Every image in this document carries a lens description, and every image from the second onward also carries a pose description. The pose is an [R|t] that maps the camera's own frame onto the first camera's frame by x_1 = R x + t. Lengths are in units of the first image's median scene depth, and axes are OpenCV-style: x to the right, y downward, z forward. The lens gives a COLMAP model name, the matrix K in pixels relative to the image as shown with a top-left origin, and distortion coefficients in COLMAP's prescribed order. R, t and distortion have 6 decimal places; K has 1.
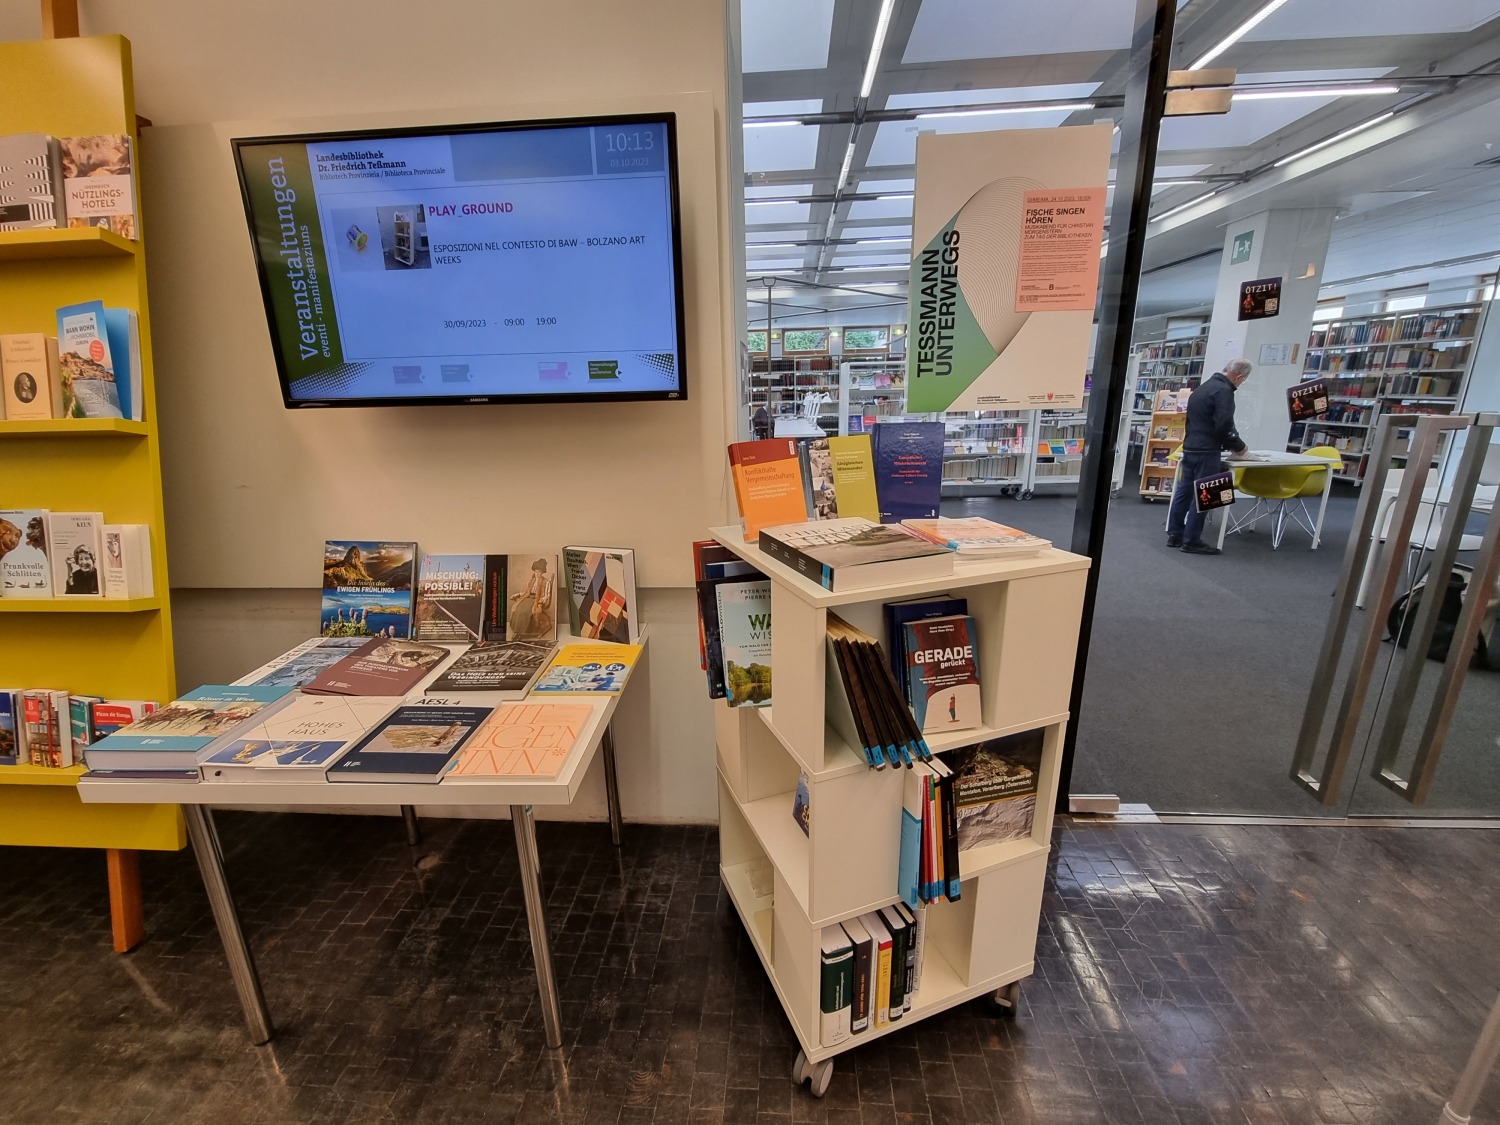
lens RADIAL K [[628.9, 0, 750.0], [0, 628.9, 562.5], [0, 0, 1]] dist [-0.013177, 0.000973]
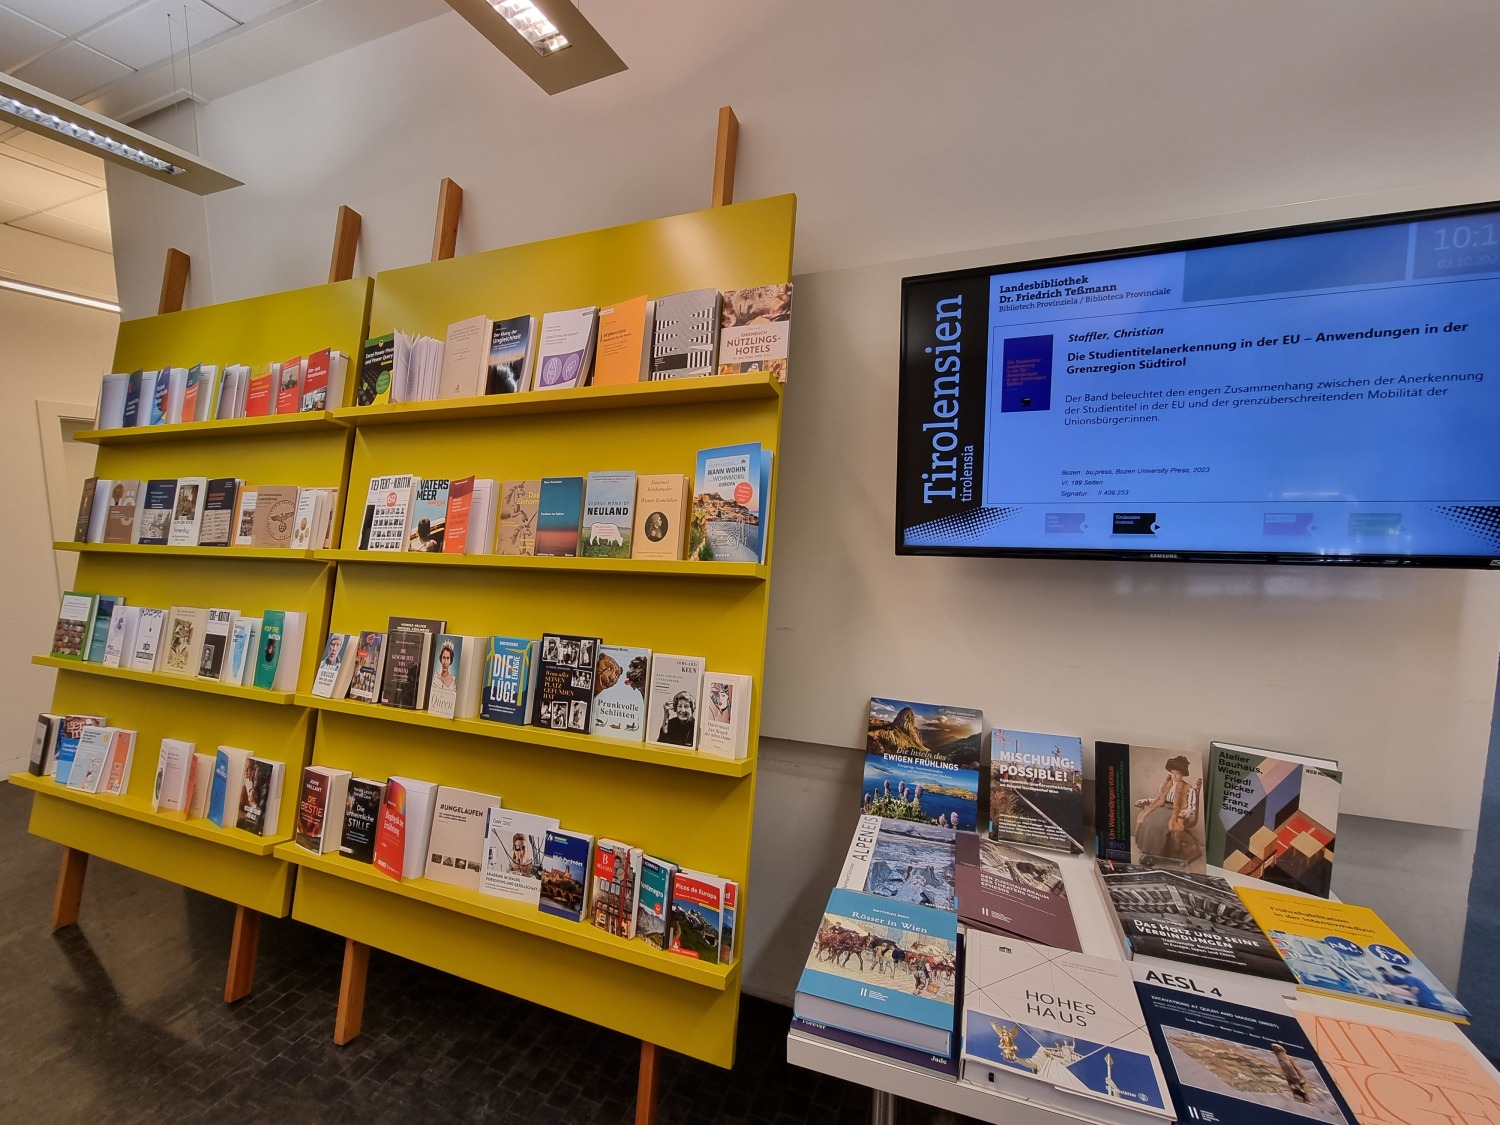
lens RADIAL K [[628.9, 0, 750.0], [0, 628.9, 562.5], [0, 0, 1]] dist [-0.013177, 0.000973]
pose [[0.950472, 0.041082, -0.308084, -0.690092], [-0.093561, 0.983068, -0.157558, -0.078534], [0.296394, 0.178579, 0.938222, 0.104319]]
